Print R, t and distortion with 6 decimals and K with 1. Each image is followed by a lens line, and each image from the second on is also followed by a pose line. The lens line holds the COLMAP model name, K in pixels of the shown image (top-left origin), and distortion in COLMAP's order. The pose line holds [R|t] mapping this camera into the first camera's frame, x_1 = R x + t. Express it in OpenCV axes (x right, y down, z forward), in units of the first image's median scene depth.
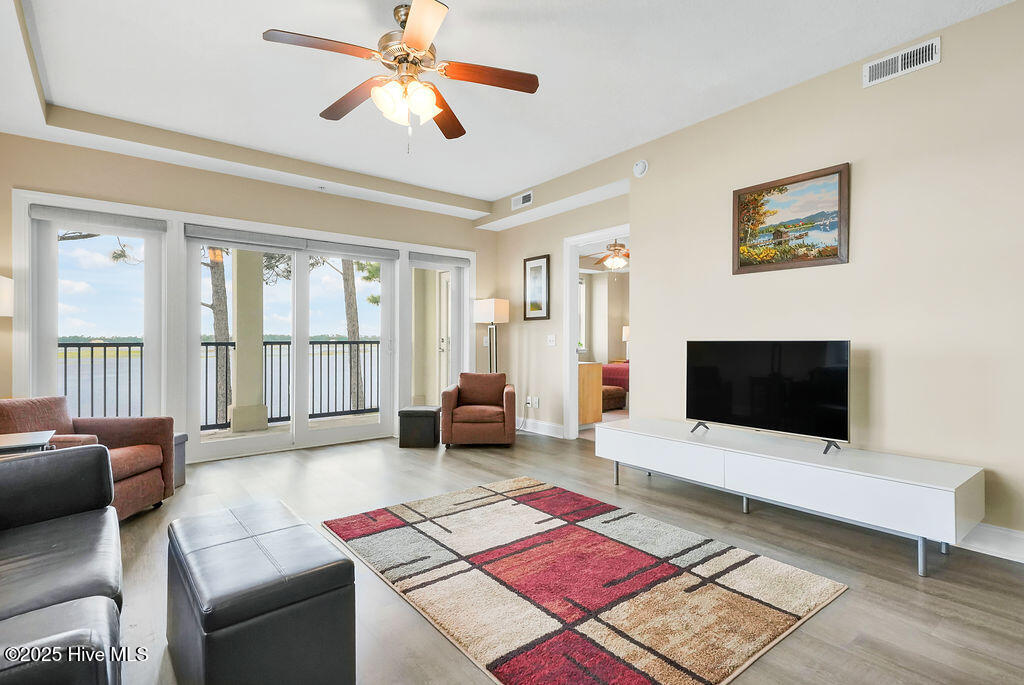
lens RADIAL K [[507.1, 0, 513.2], [0, 507.1, 339.0], [0, 0, 1]] dist [0.030547, -0.003764]
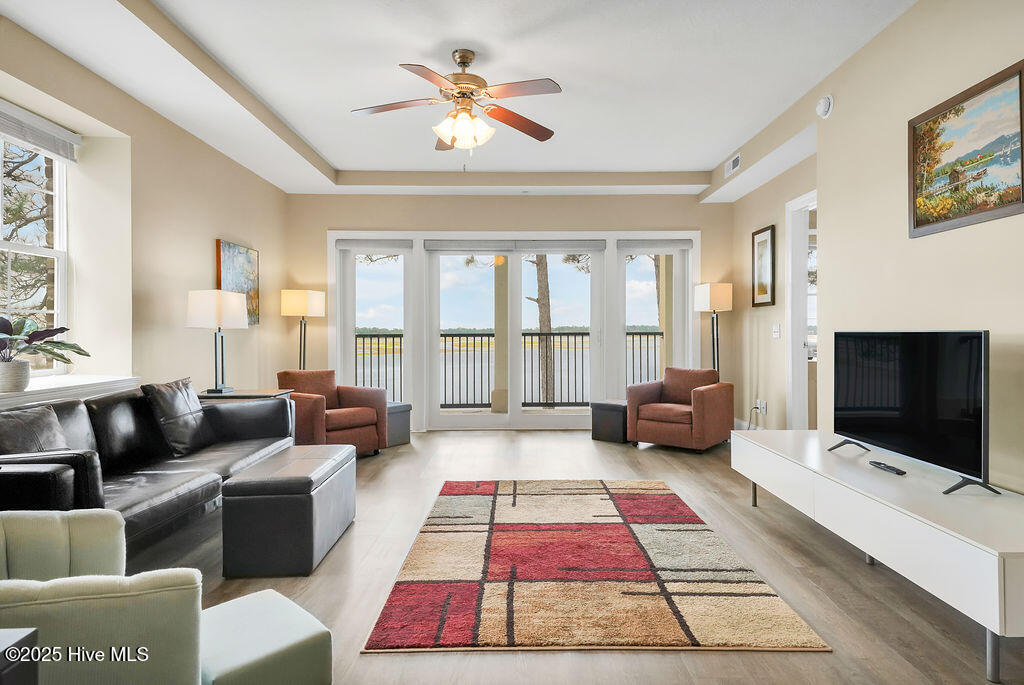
lens RADIAL K [[583.2, 0, 511.3], [0, 583.2, 337.4], [0, 0, 1]] dist [0.034446, -0.008282]
pose [[0.783551, 0.003259, -0.621319, 0.516671], [0.005211, 0.999917, 0.011817, -0.001374], [0.621306, -0.012497, 0.783469, 0.006294]]
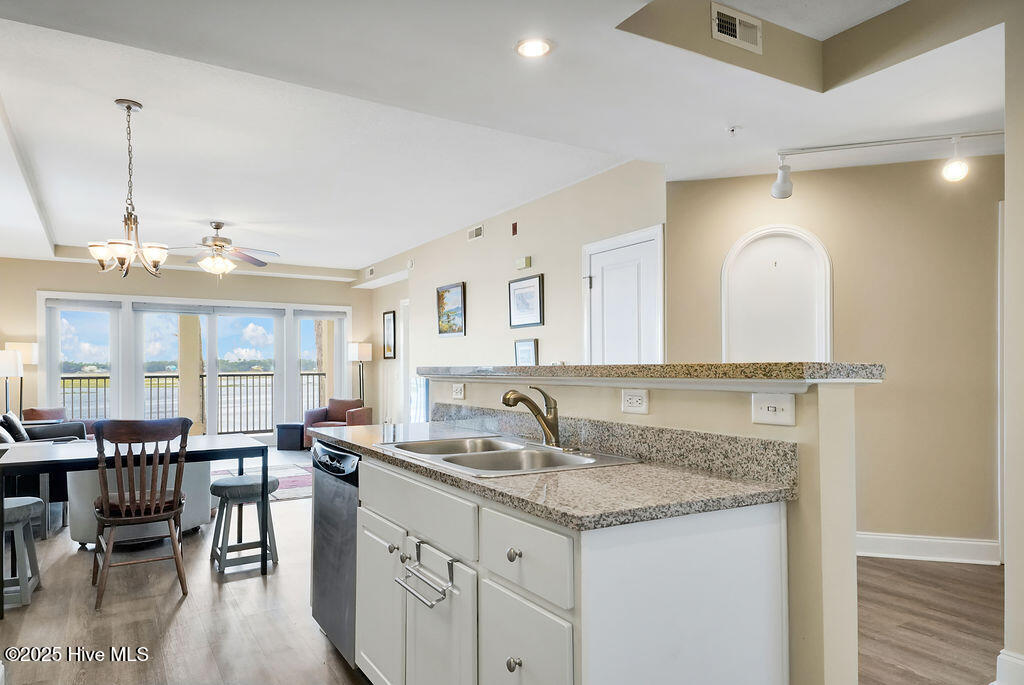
lens RADIAL K [[672.7, 0, 527.6], [0, 672.7, 367.8], [0, 0, 1]] dist [0.034608, -0.003742]
pose [[0.994247, -0.002070, -0.107089, 0.969603], [0.003124, 0.999948, 0.009680, -0.049360], [0.107063, -0.009959, 0.994202, -1.166508]]
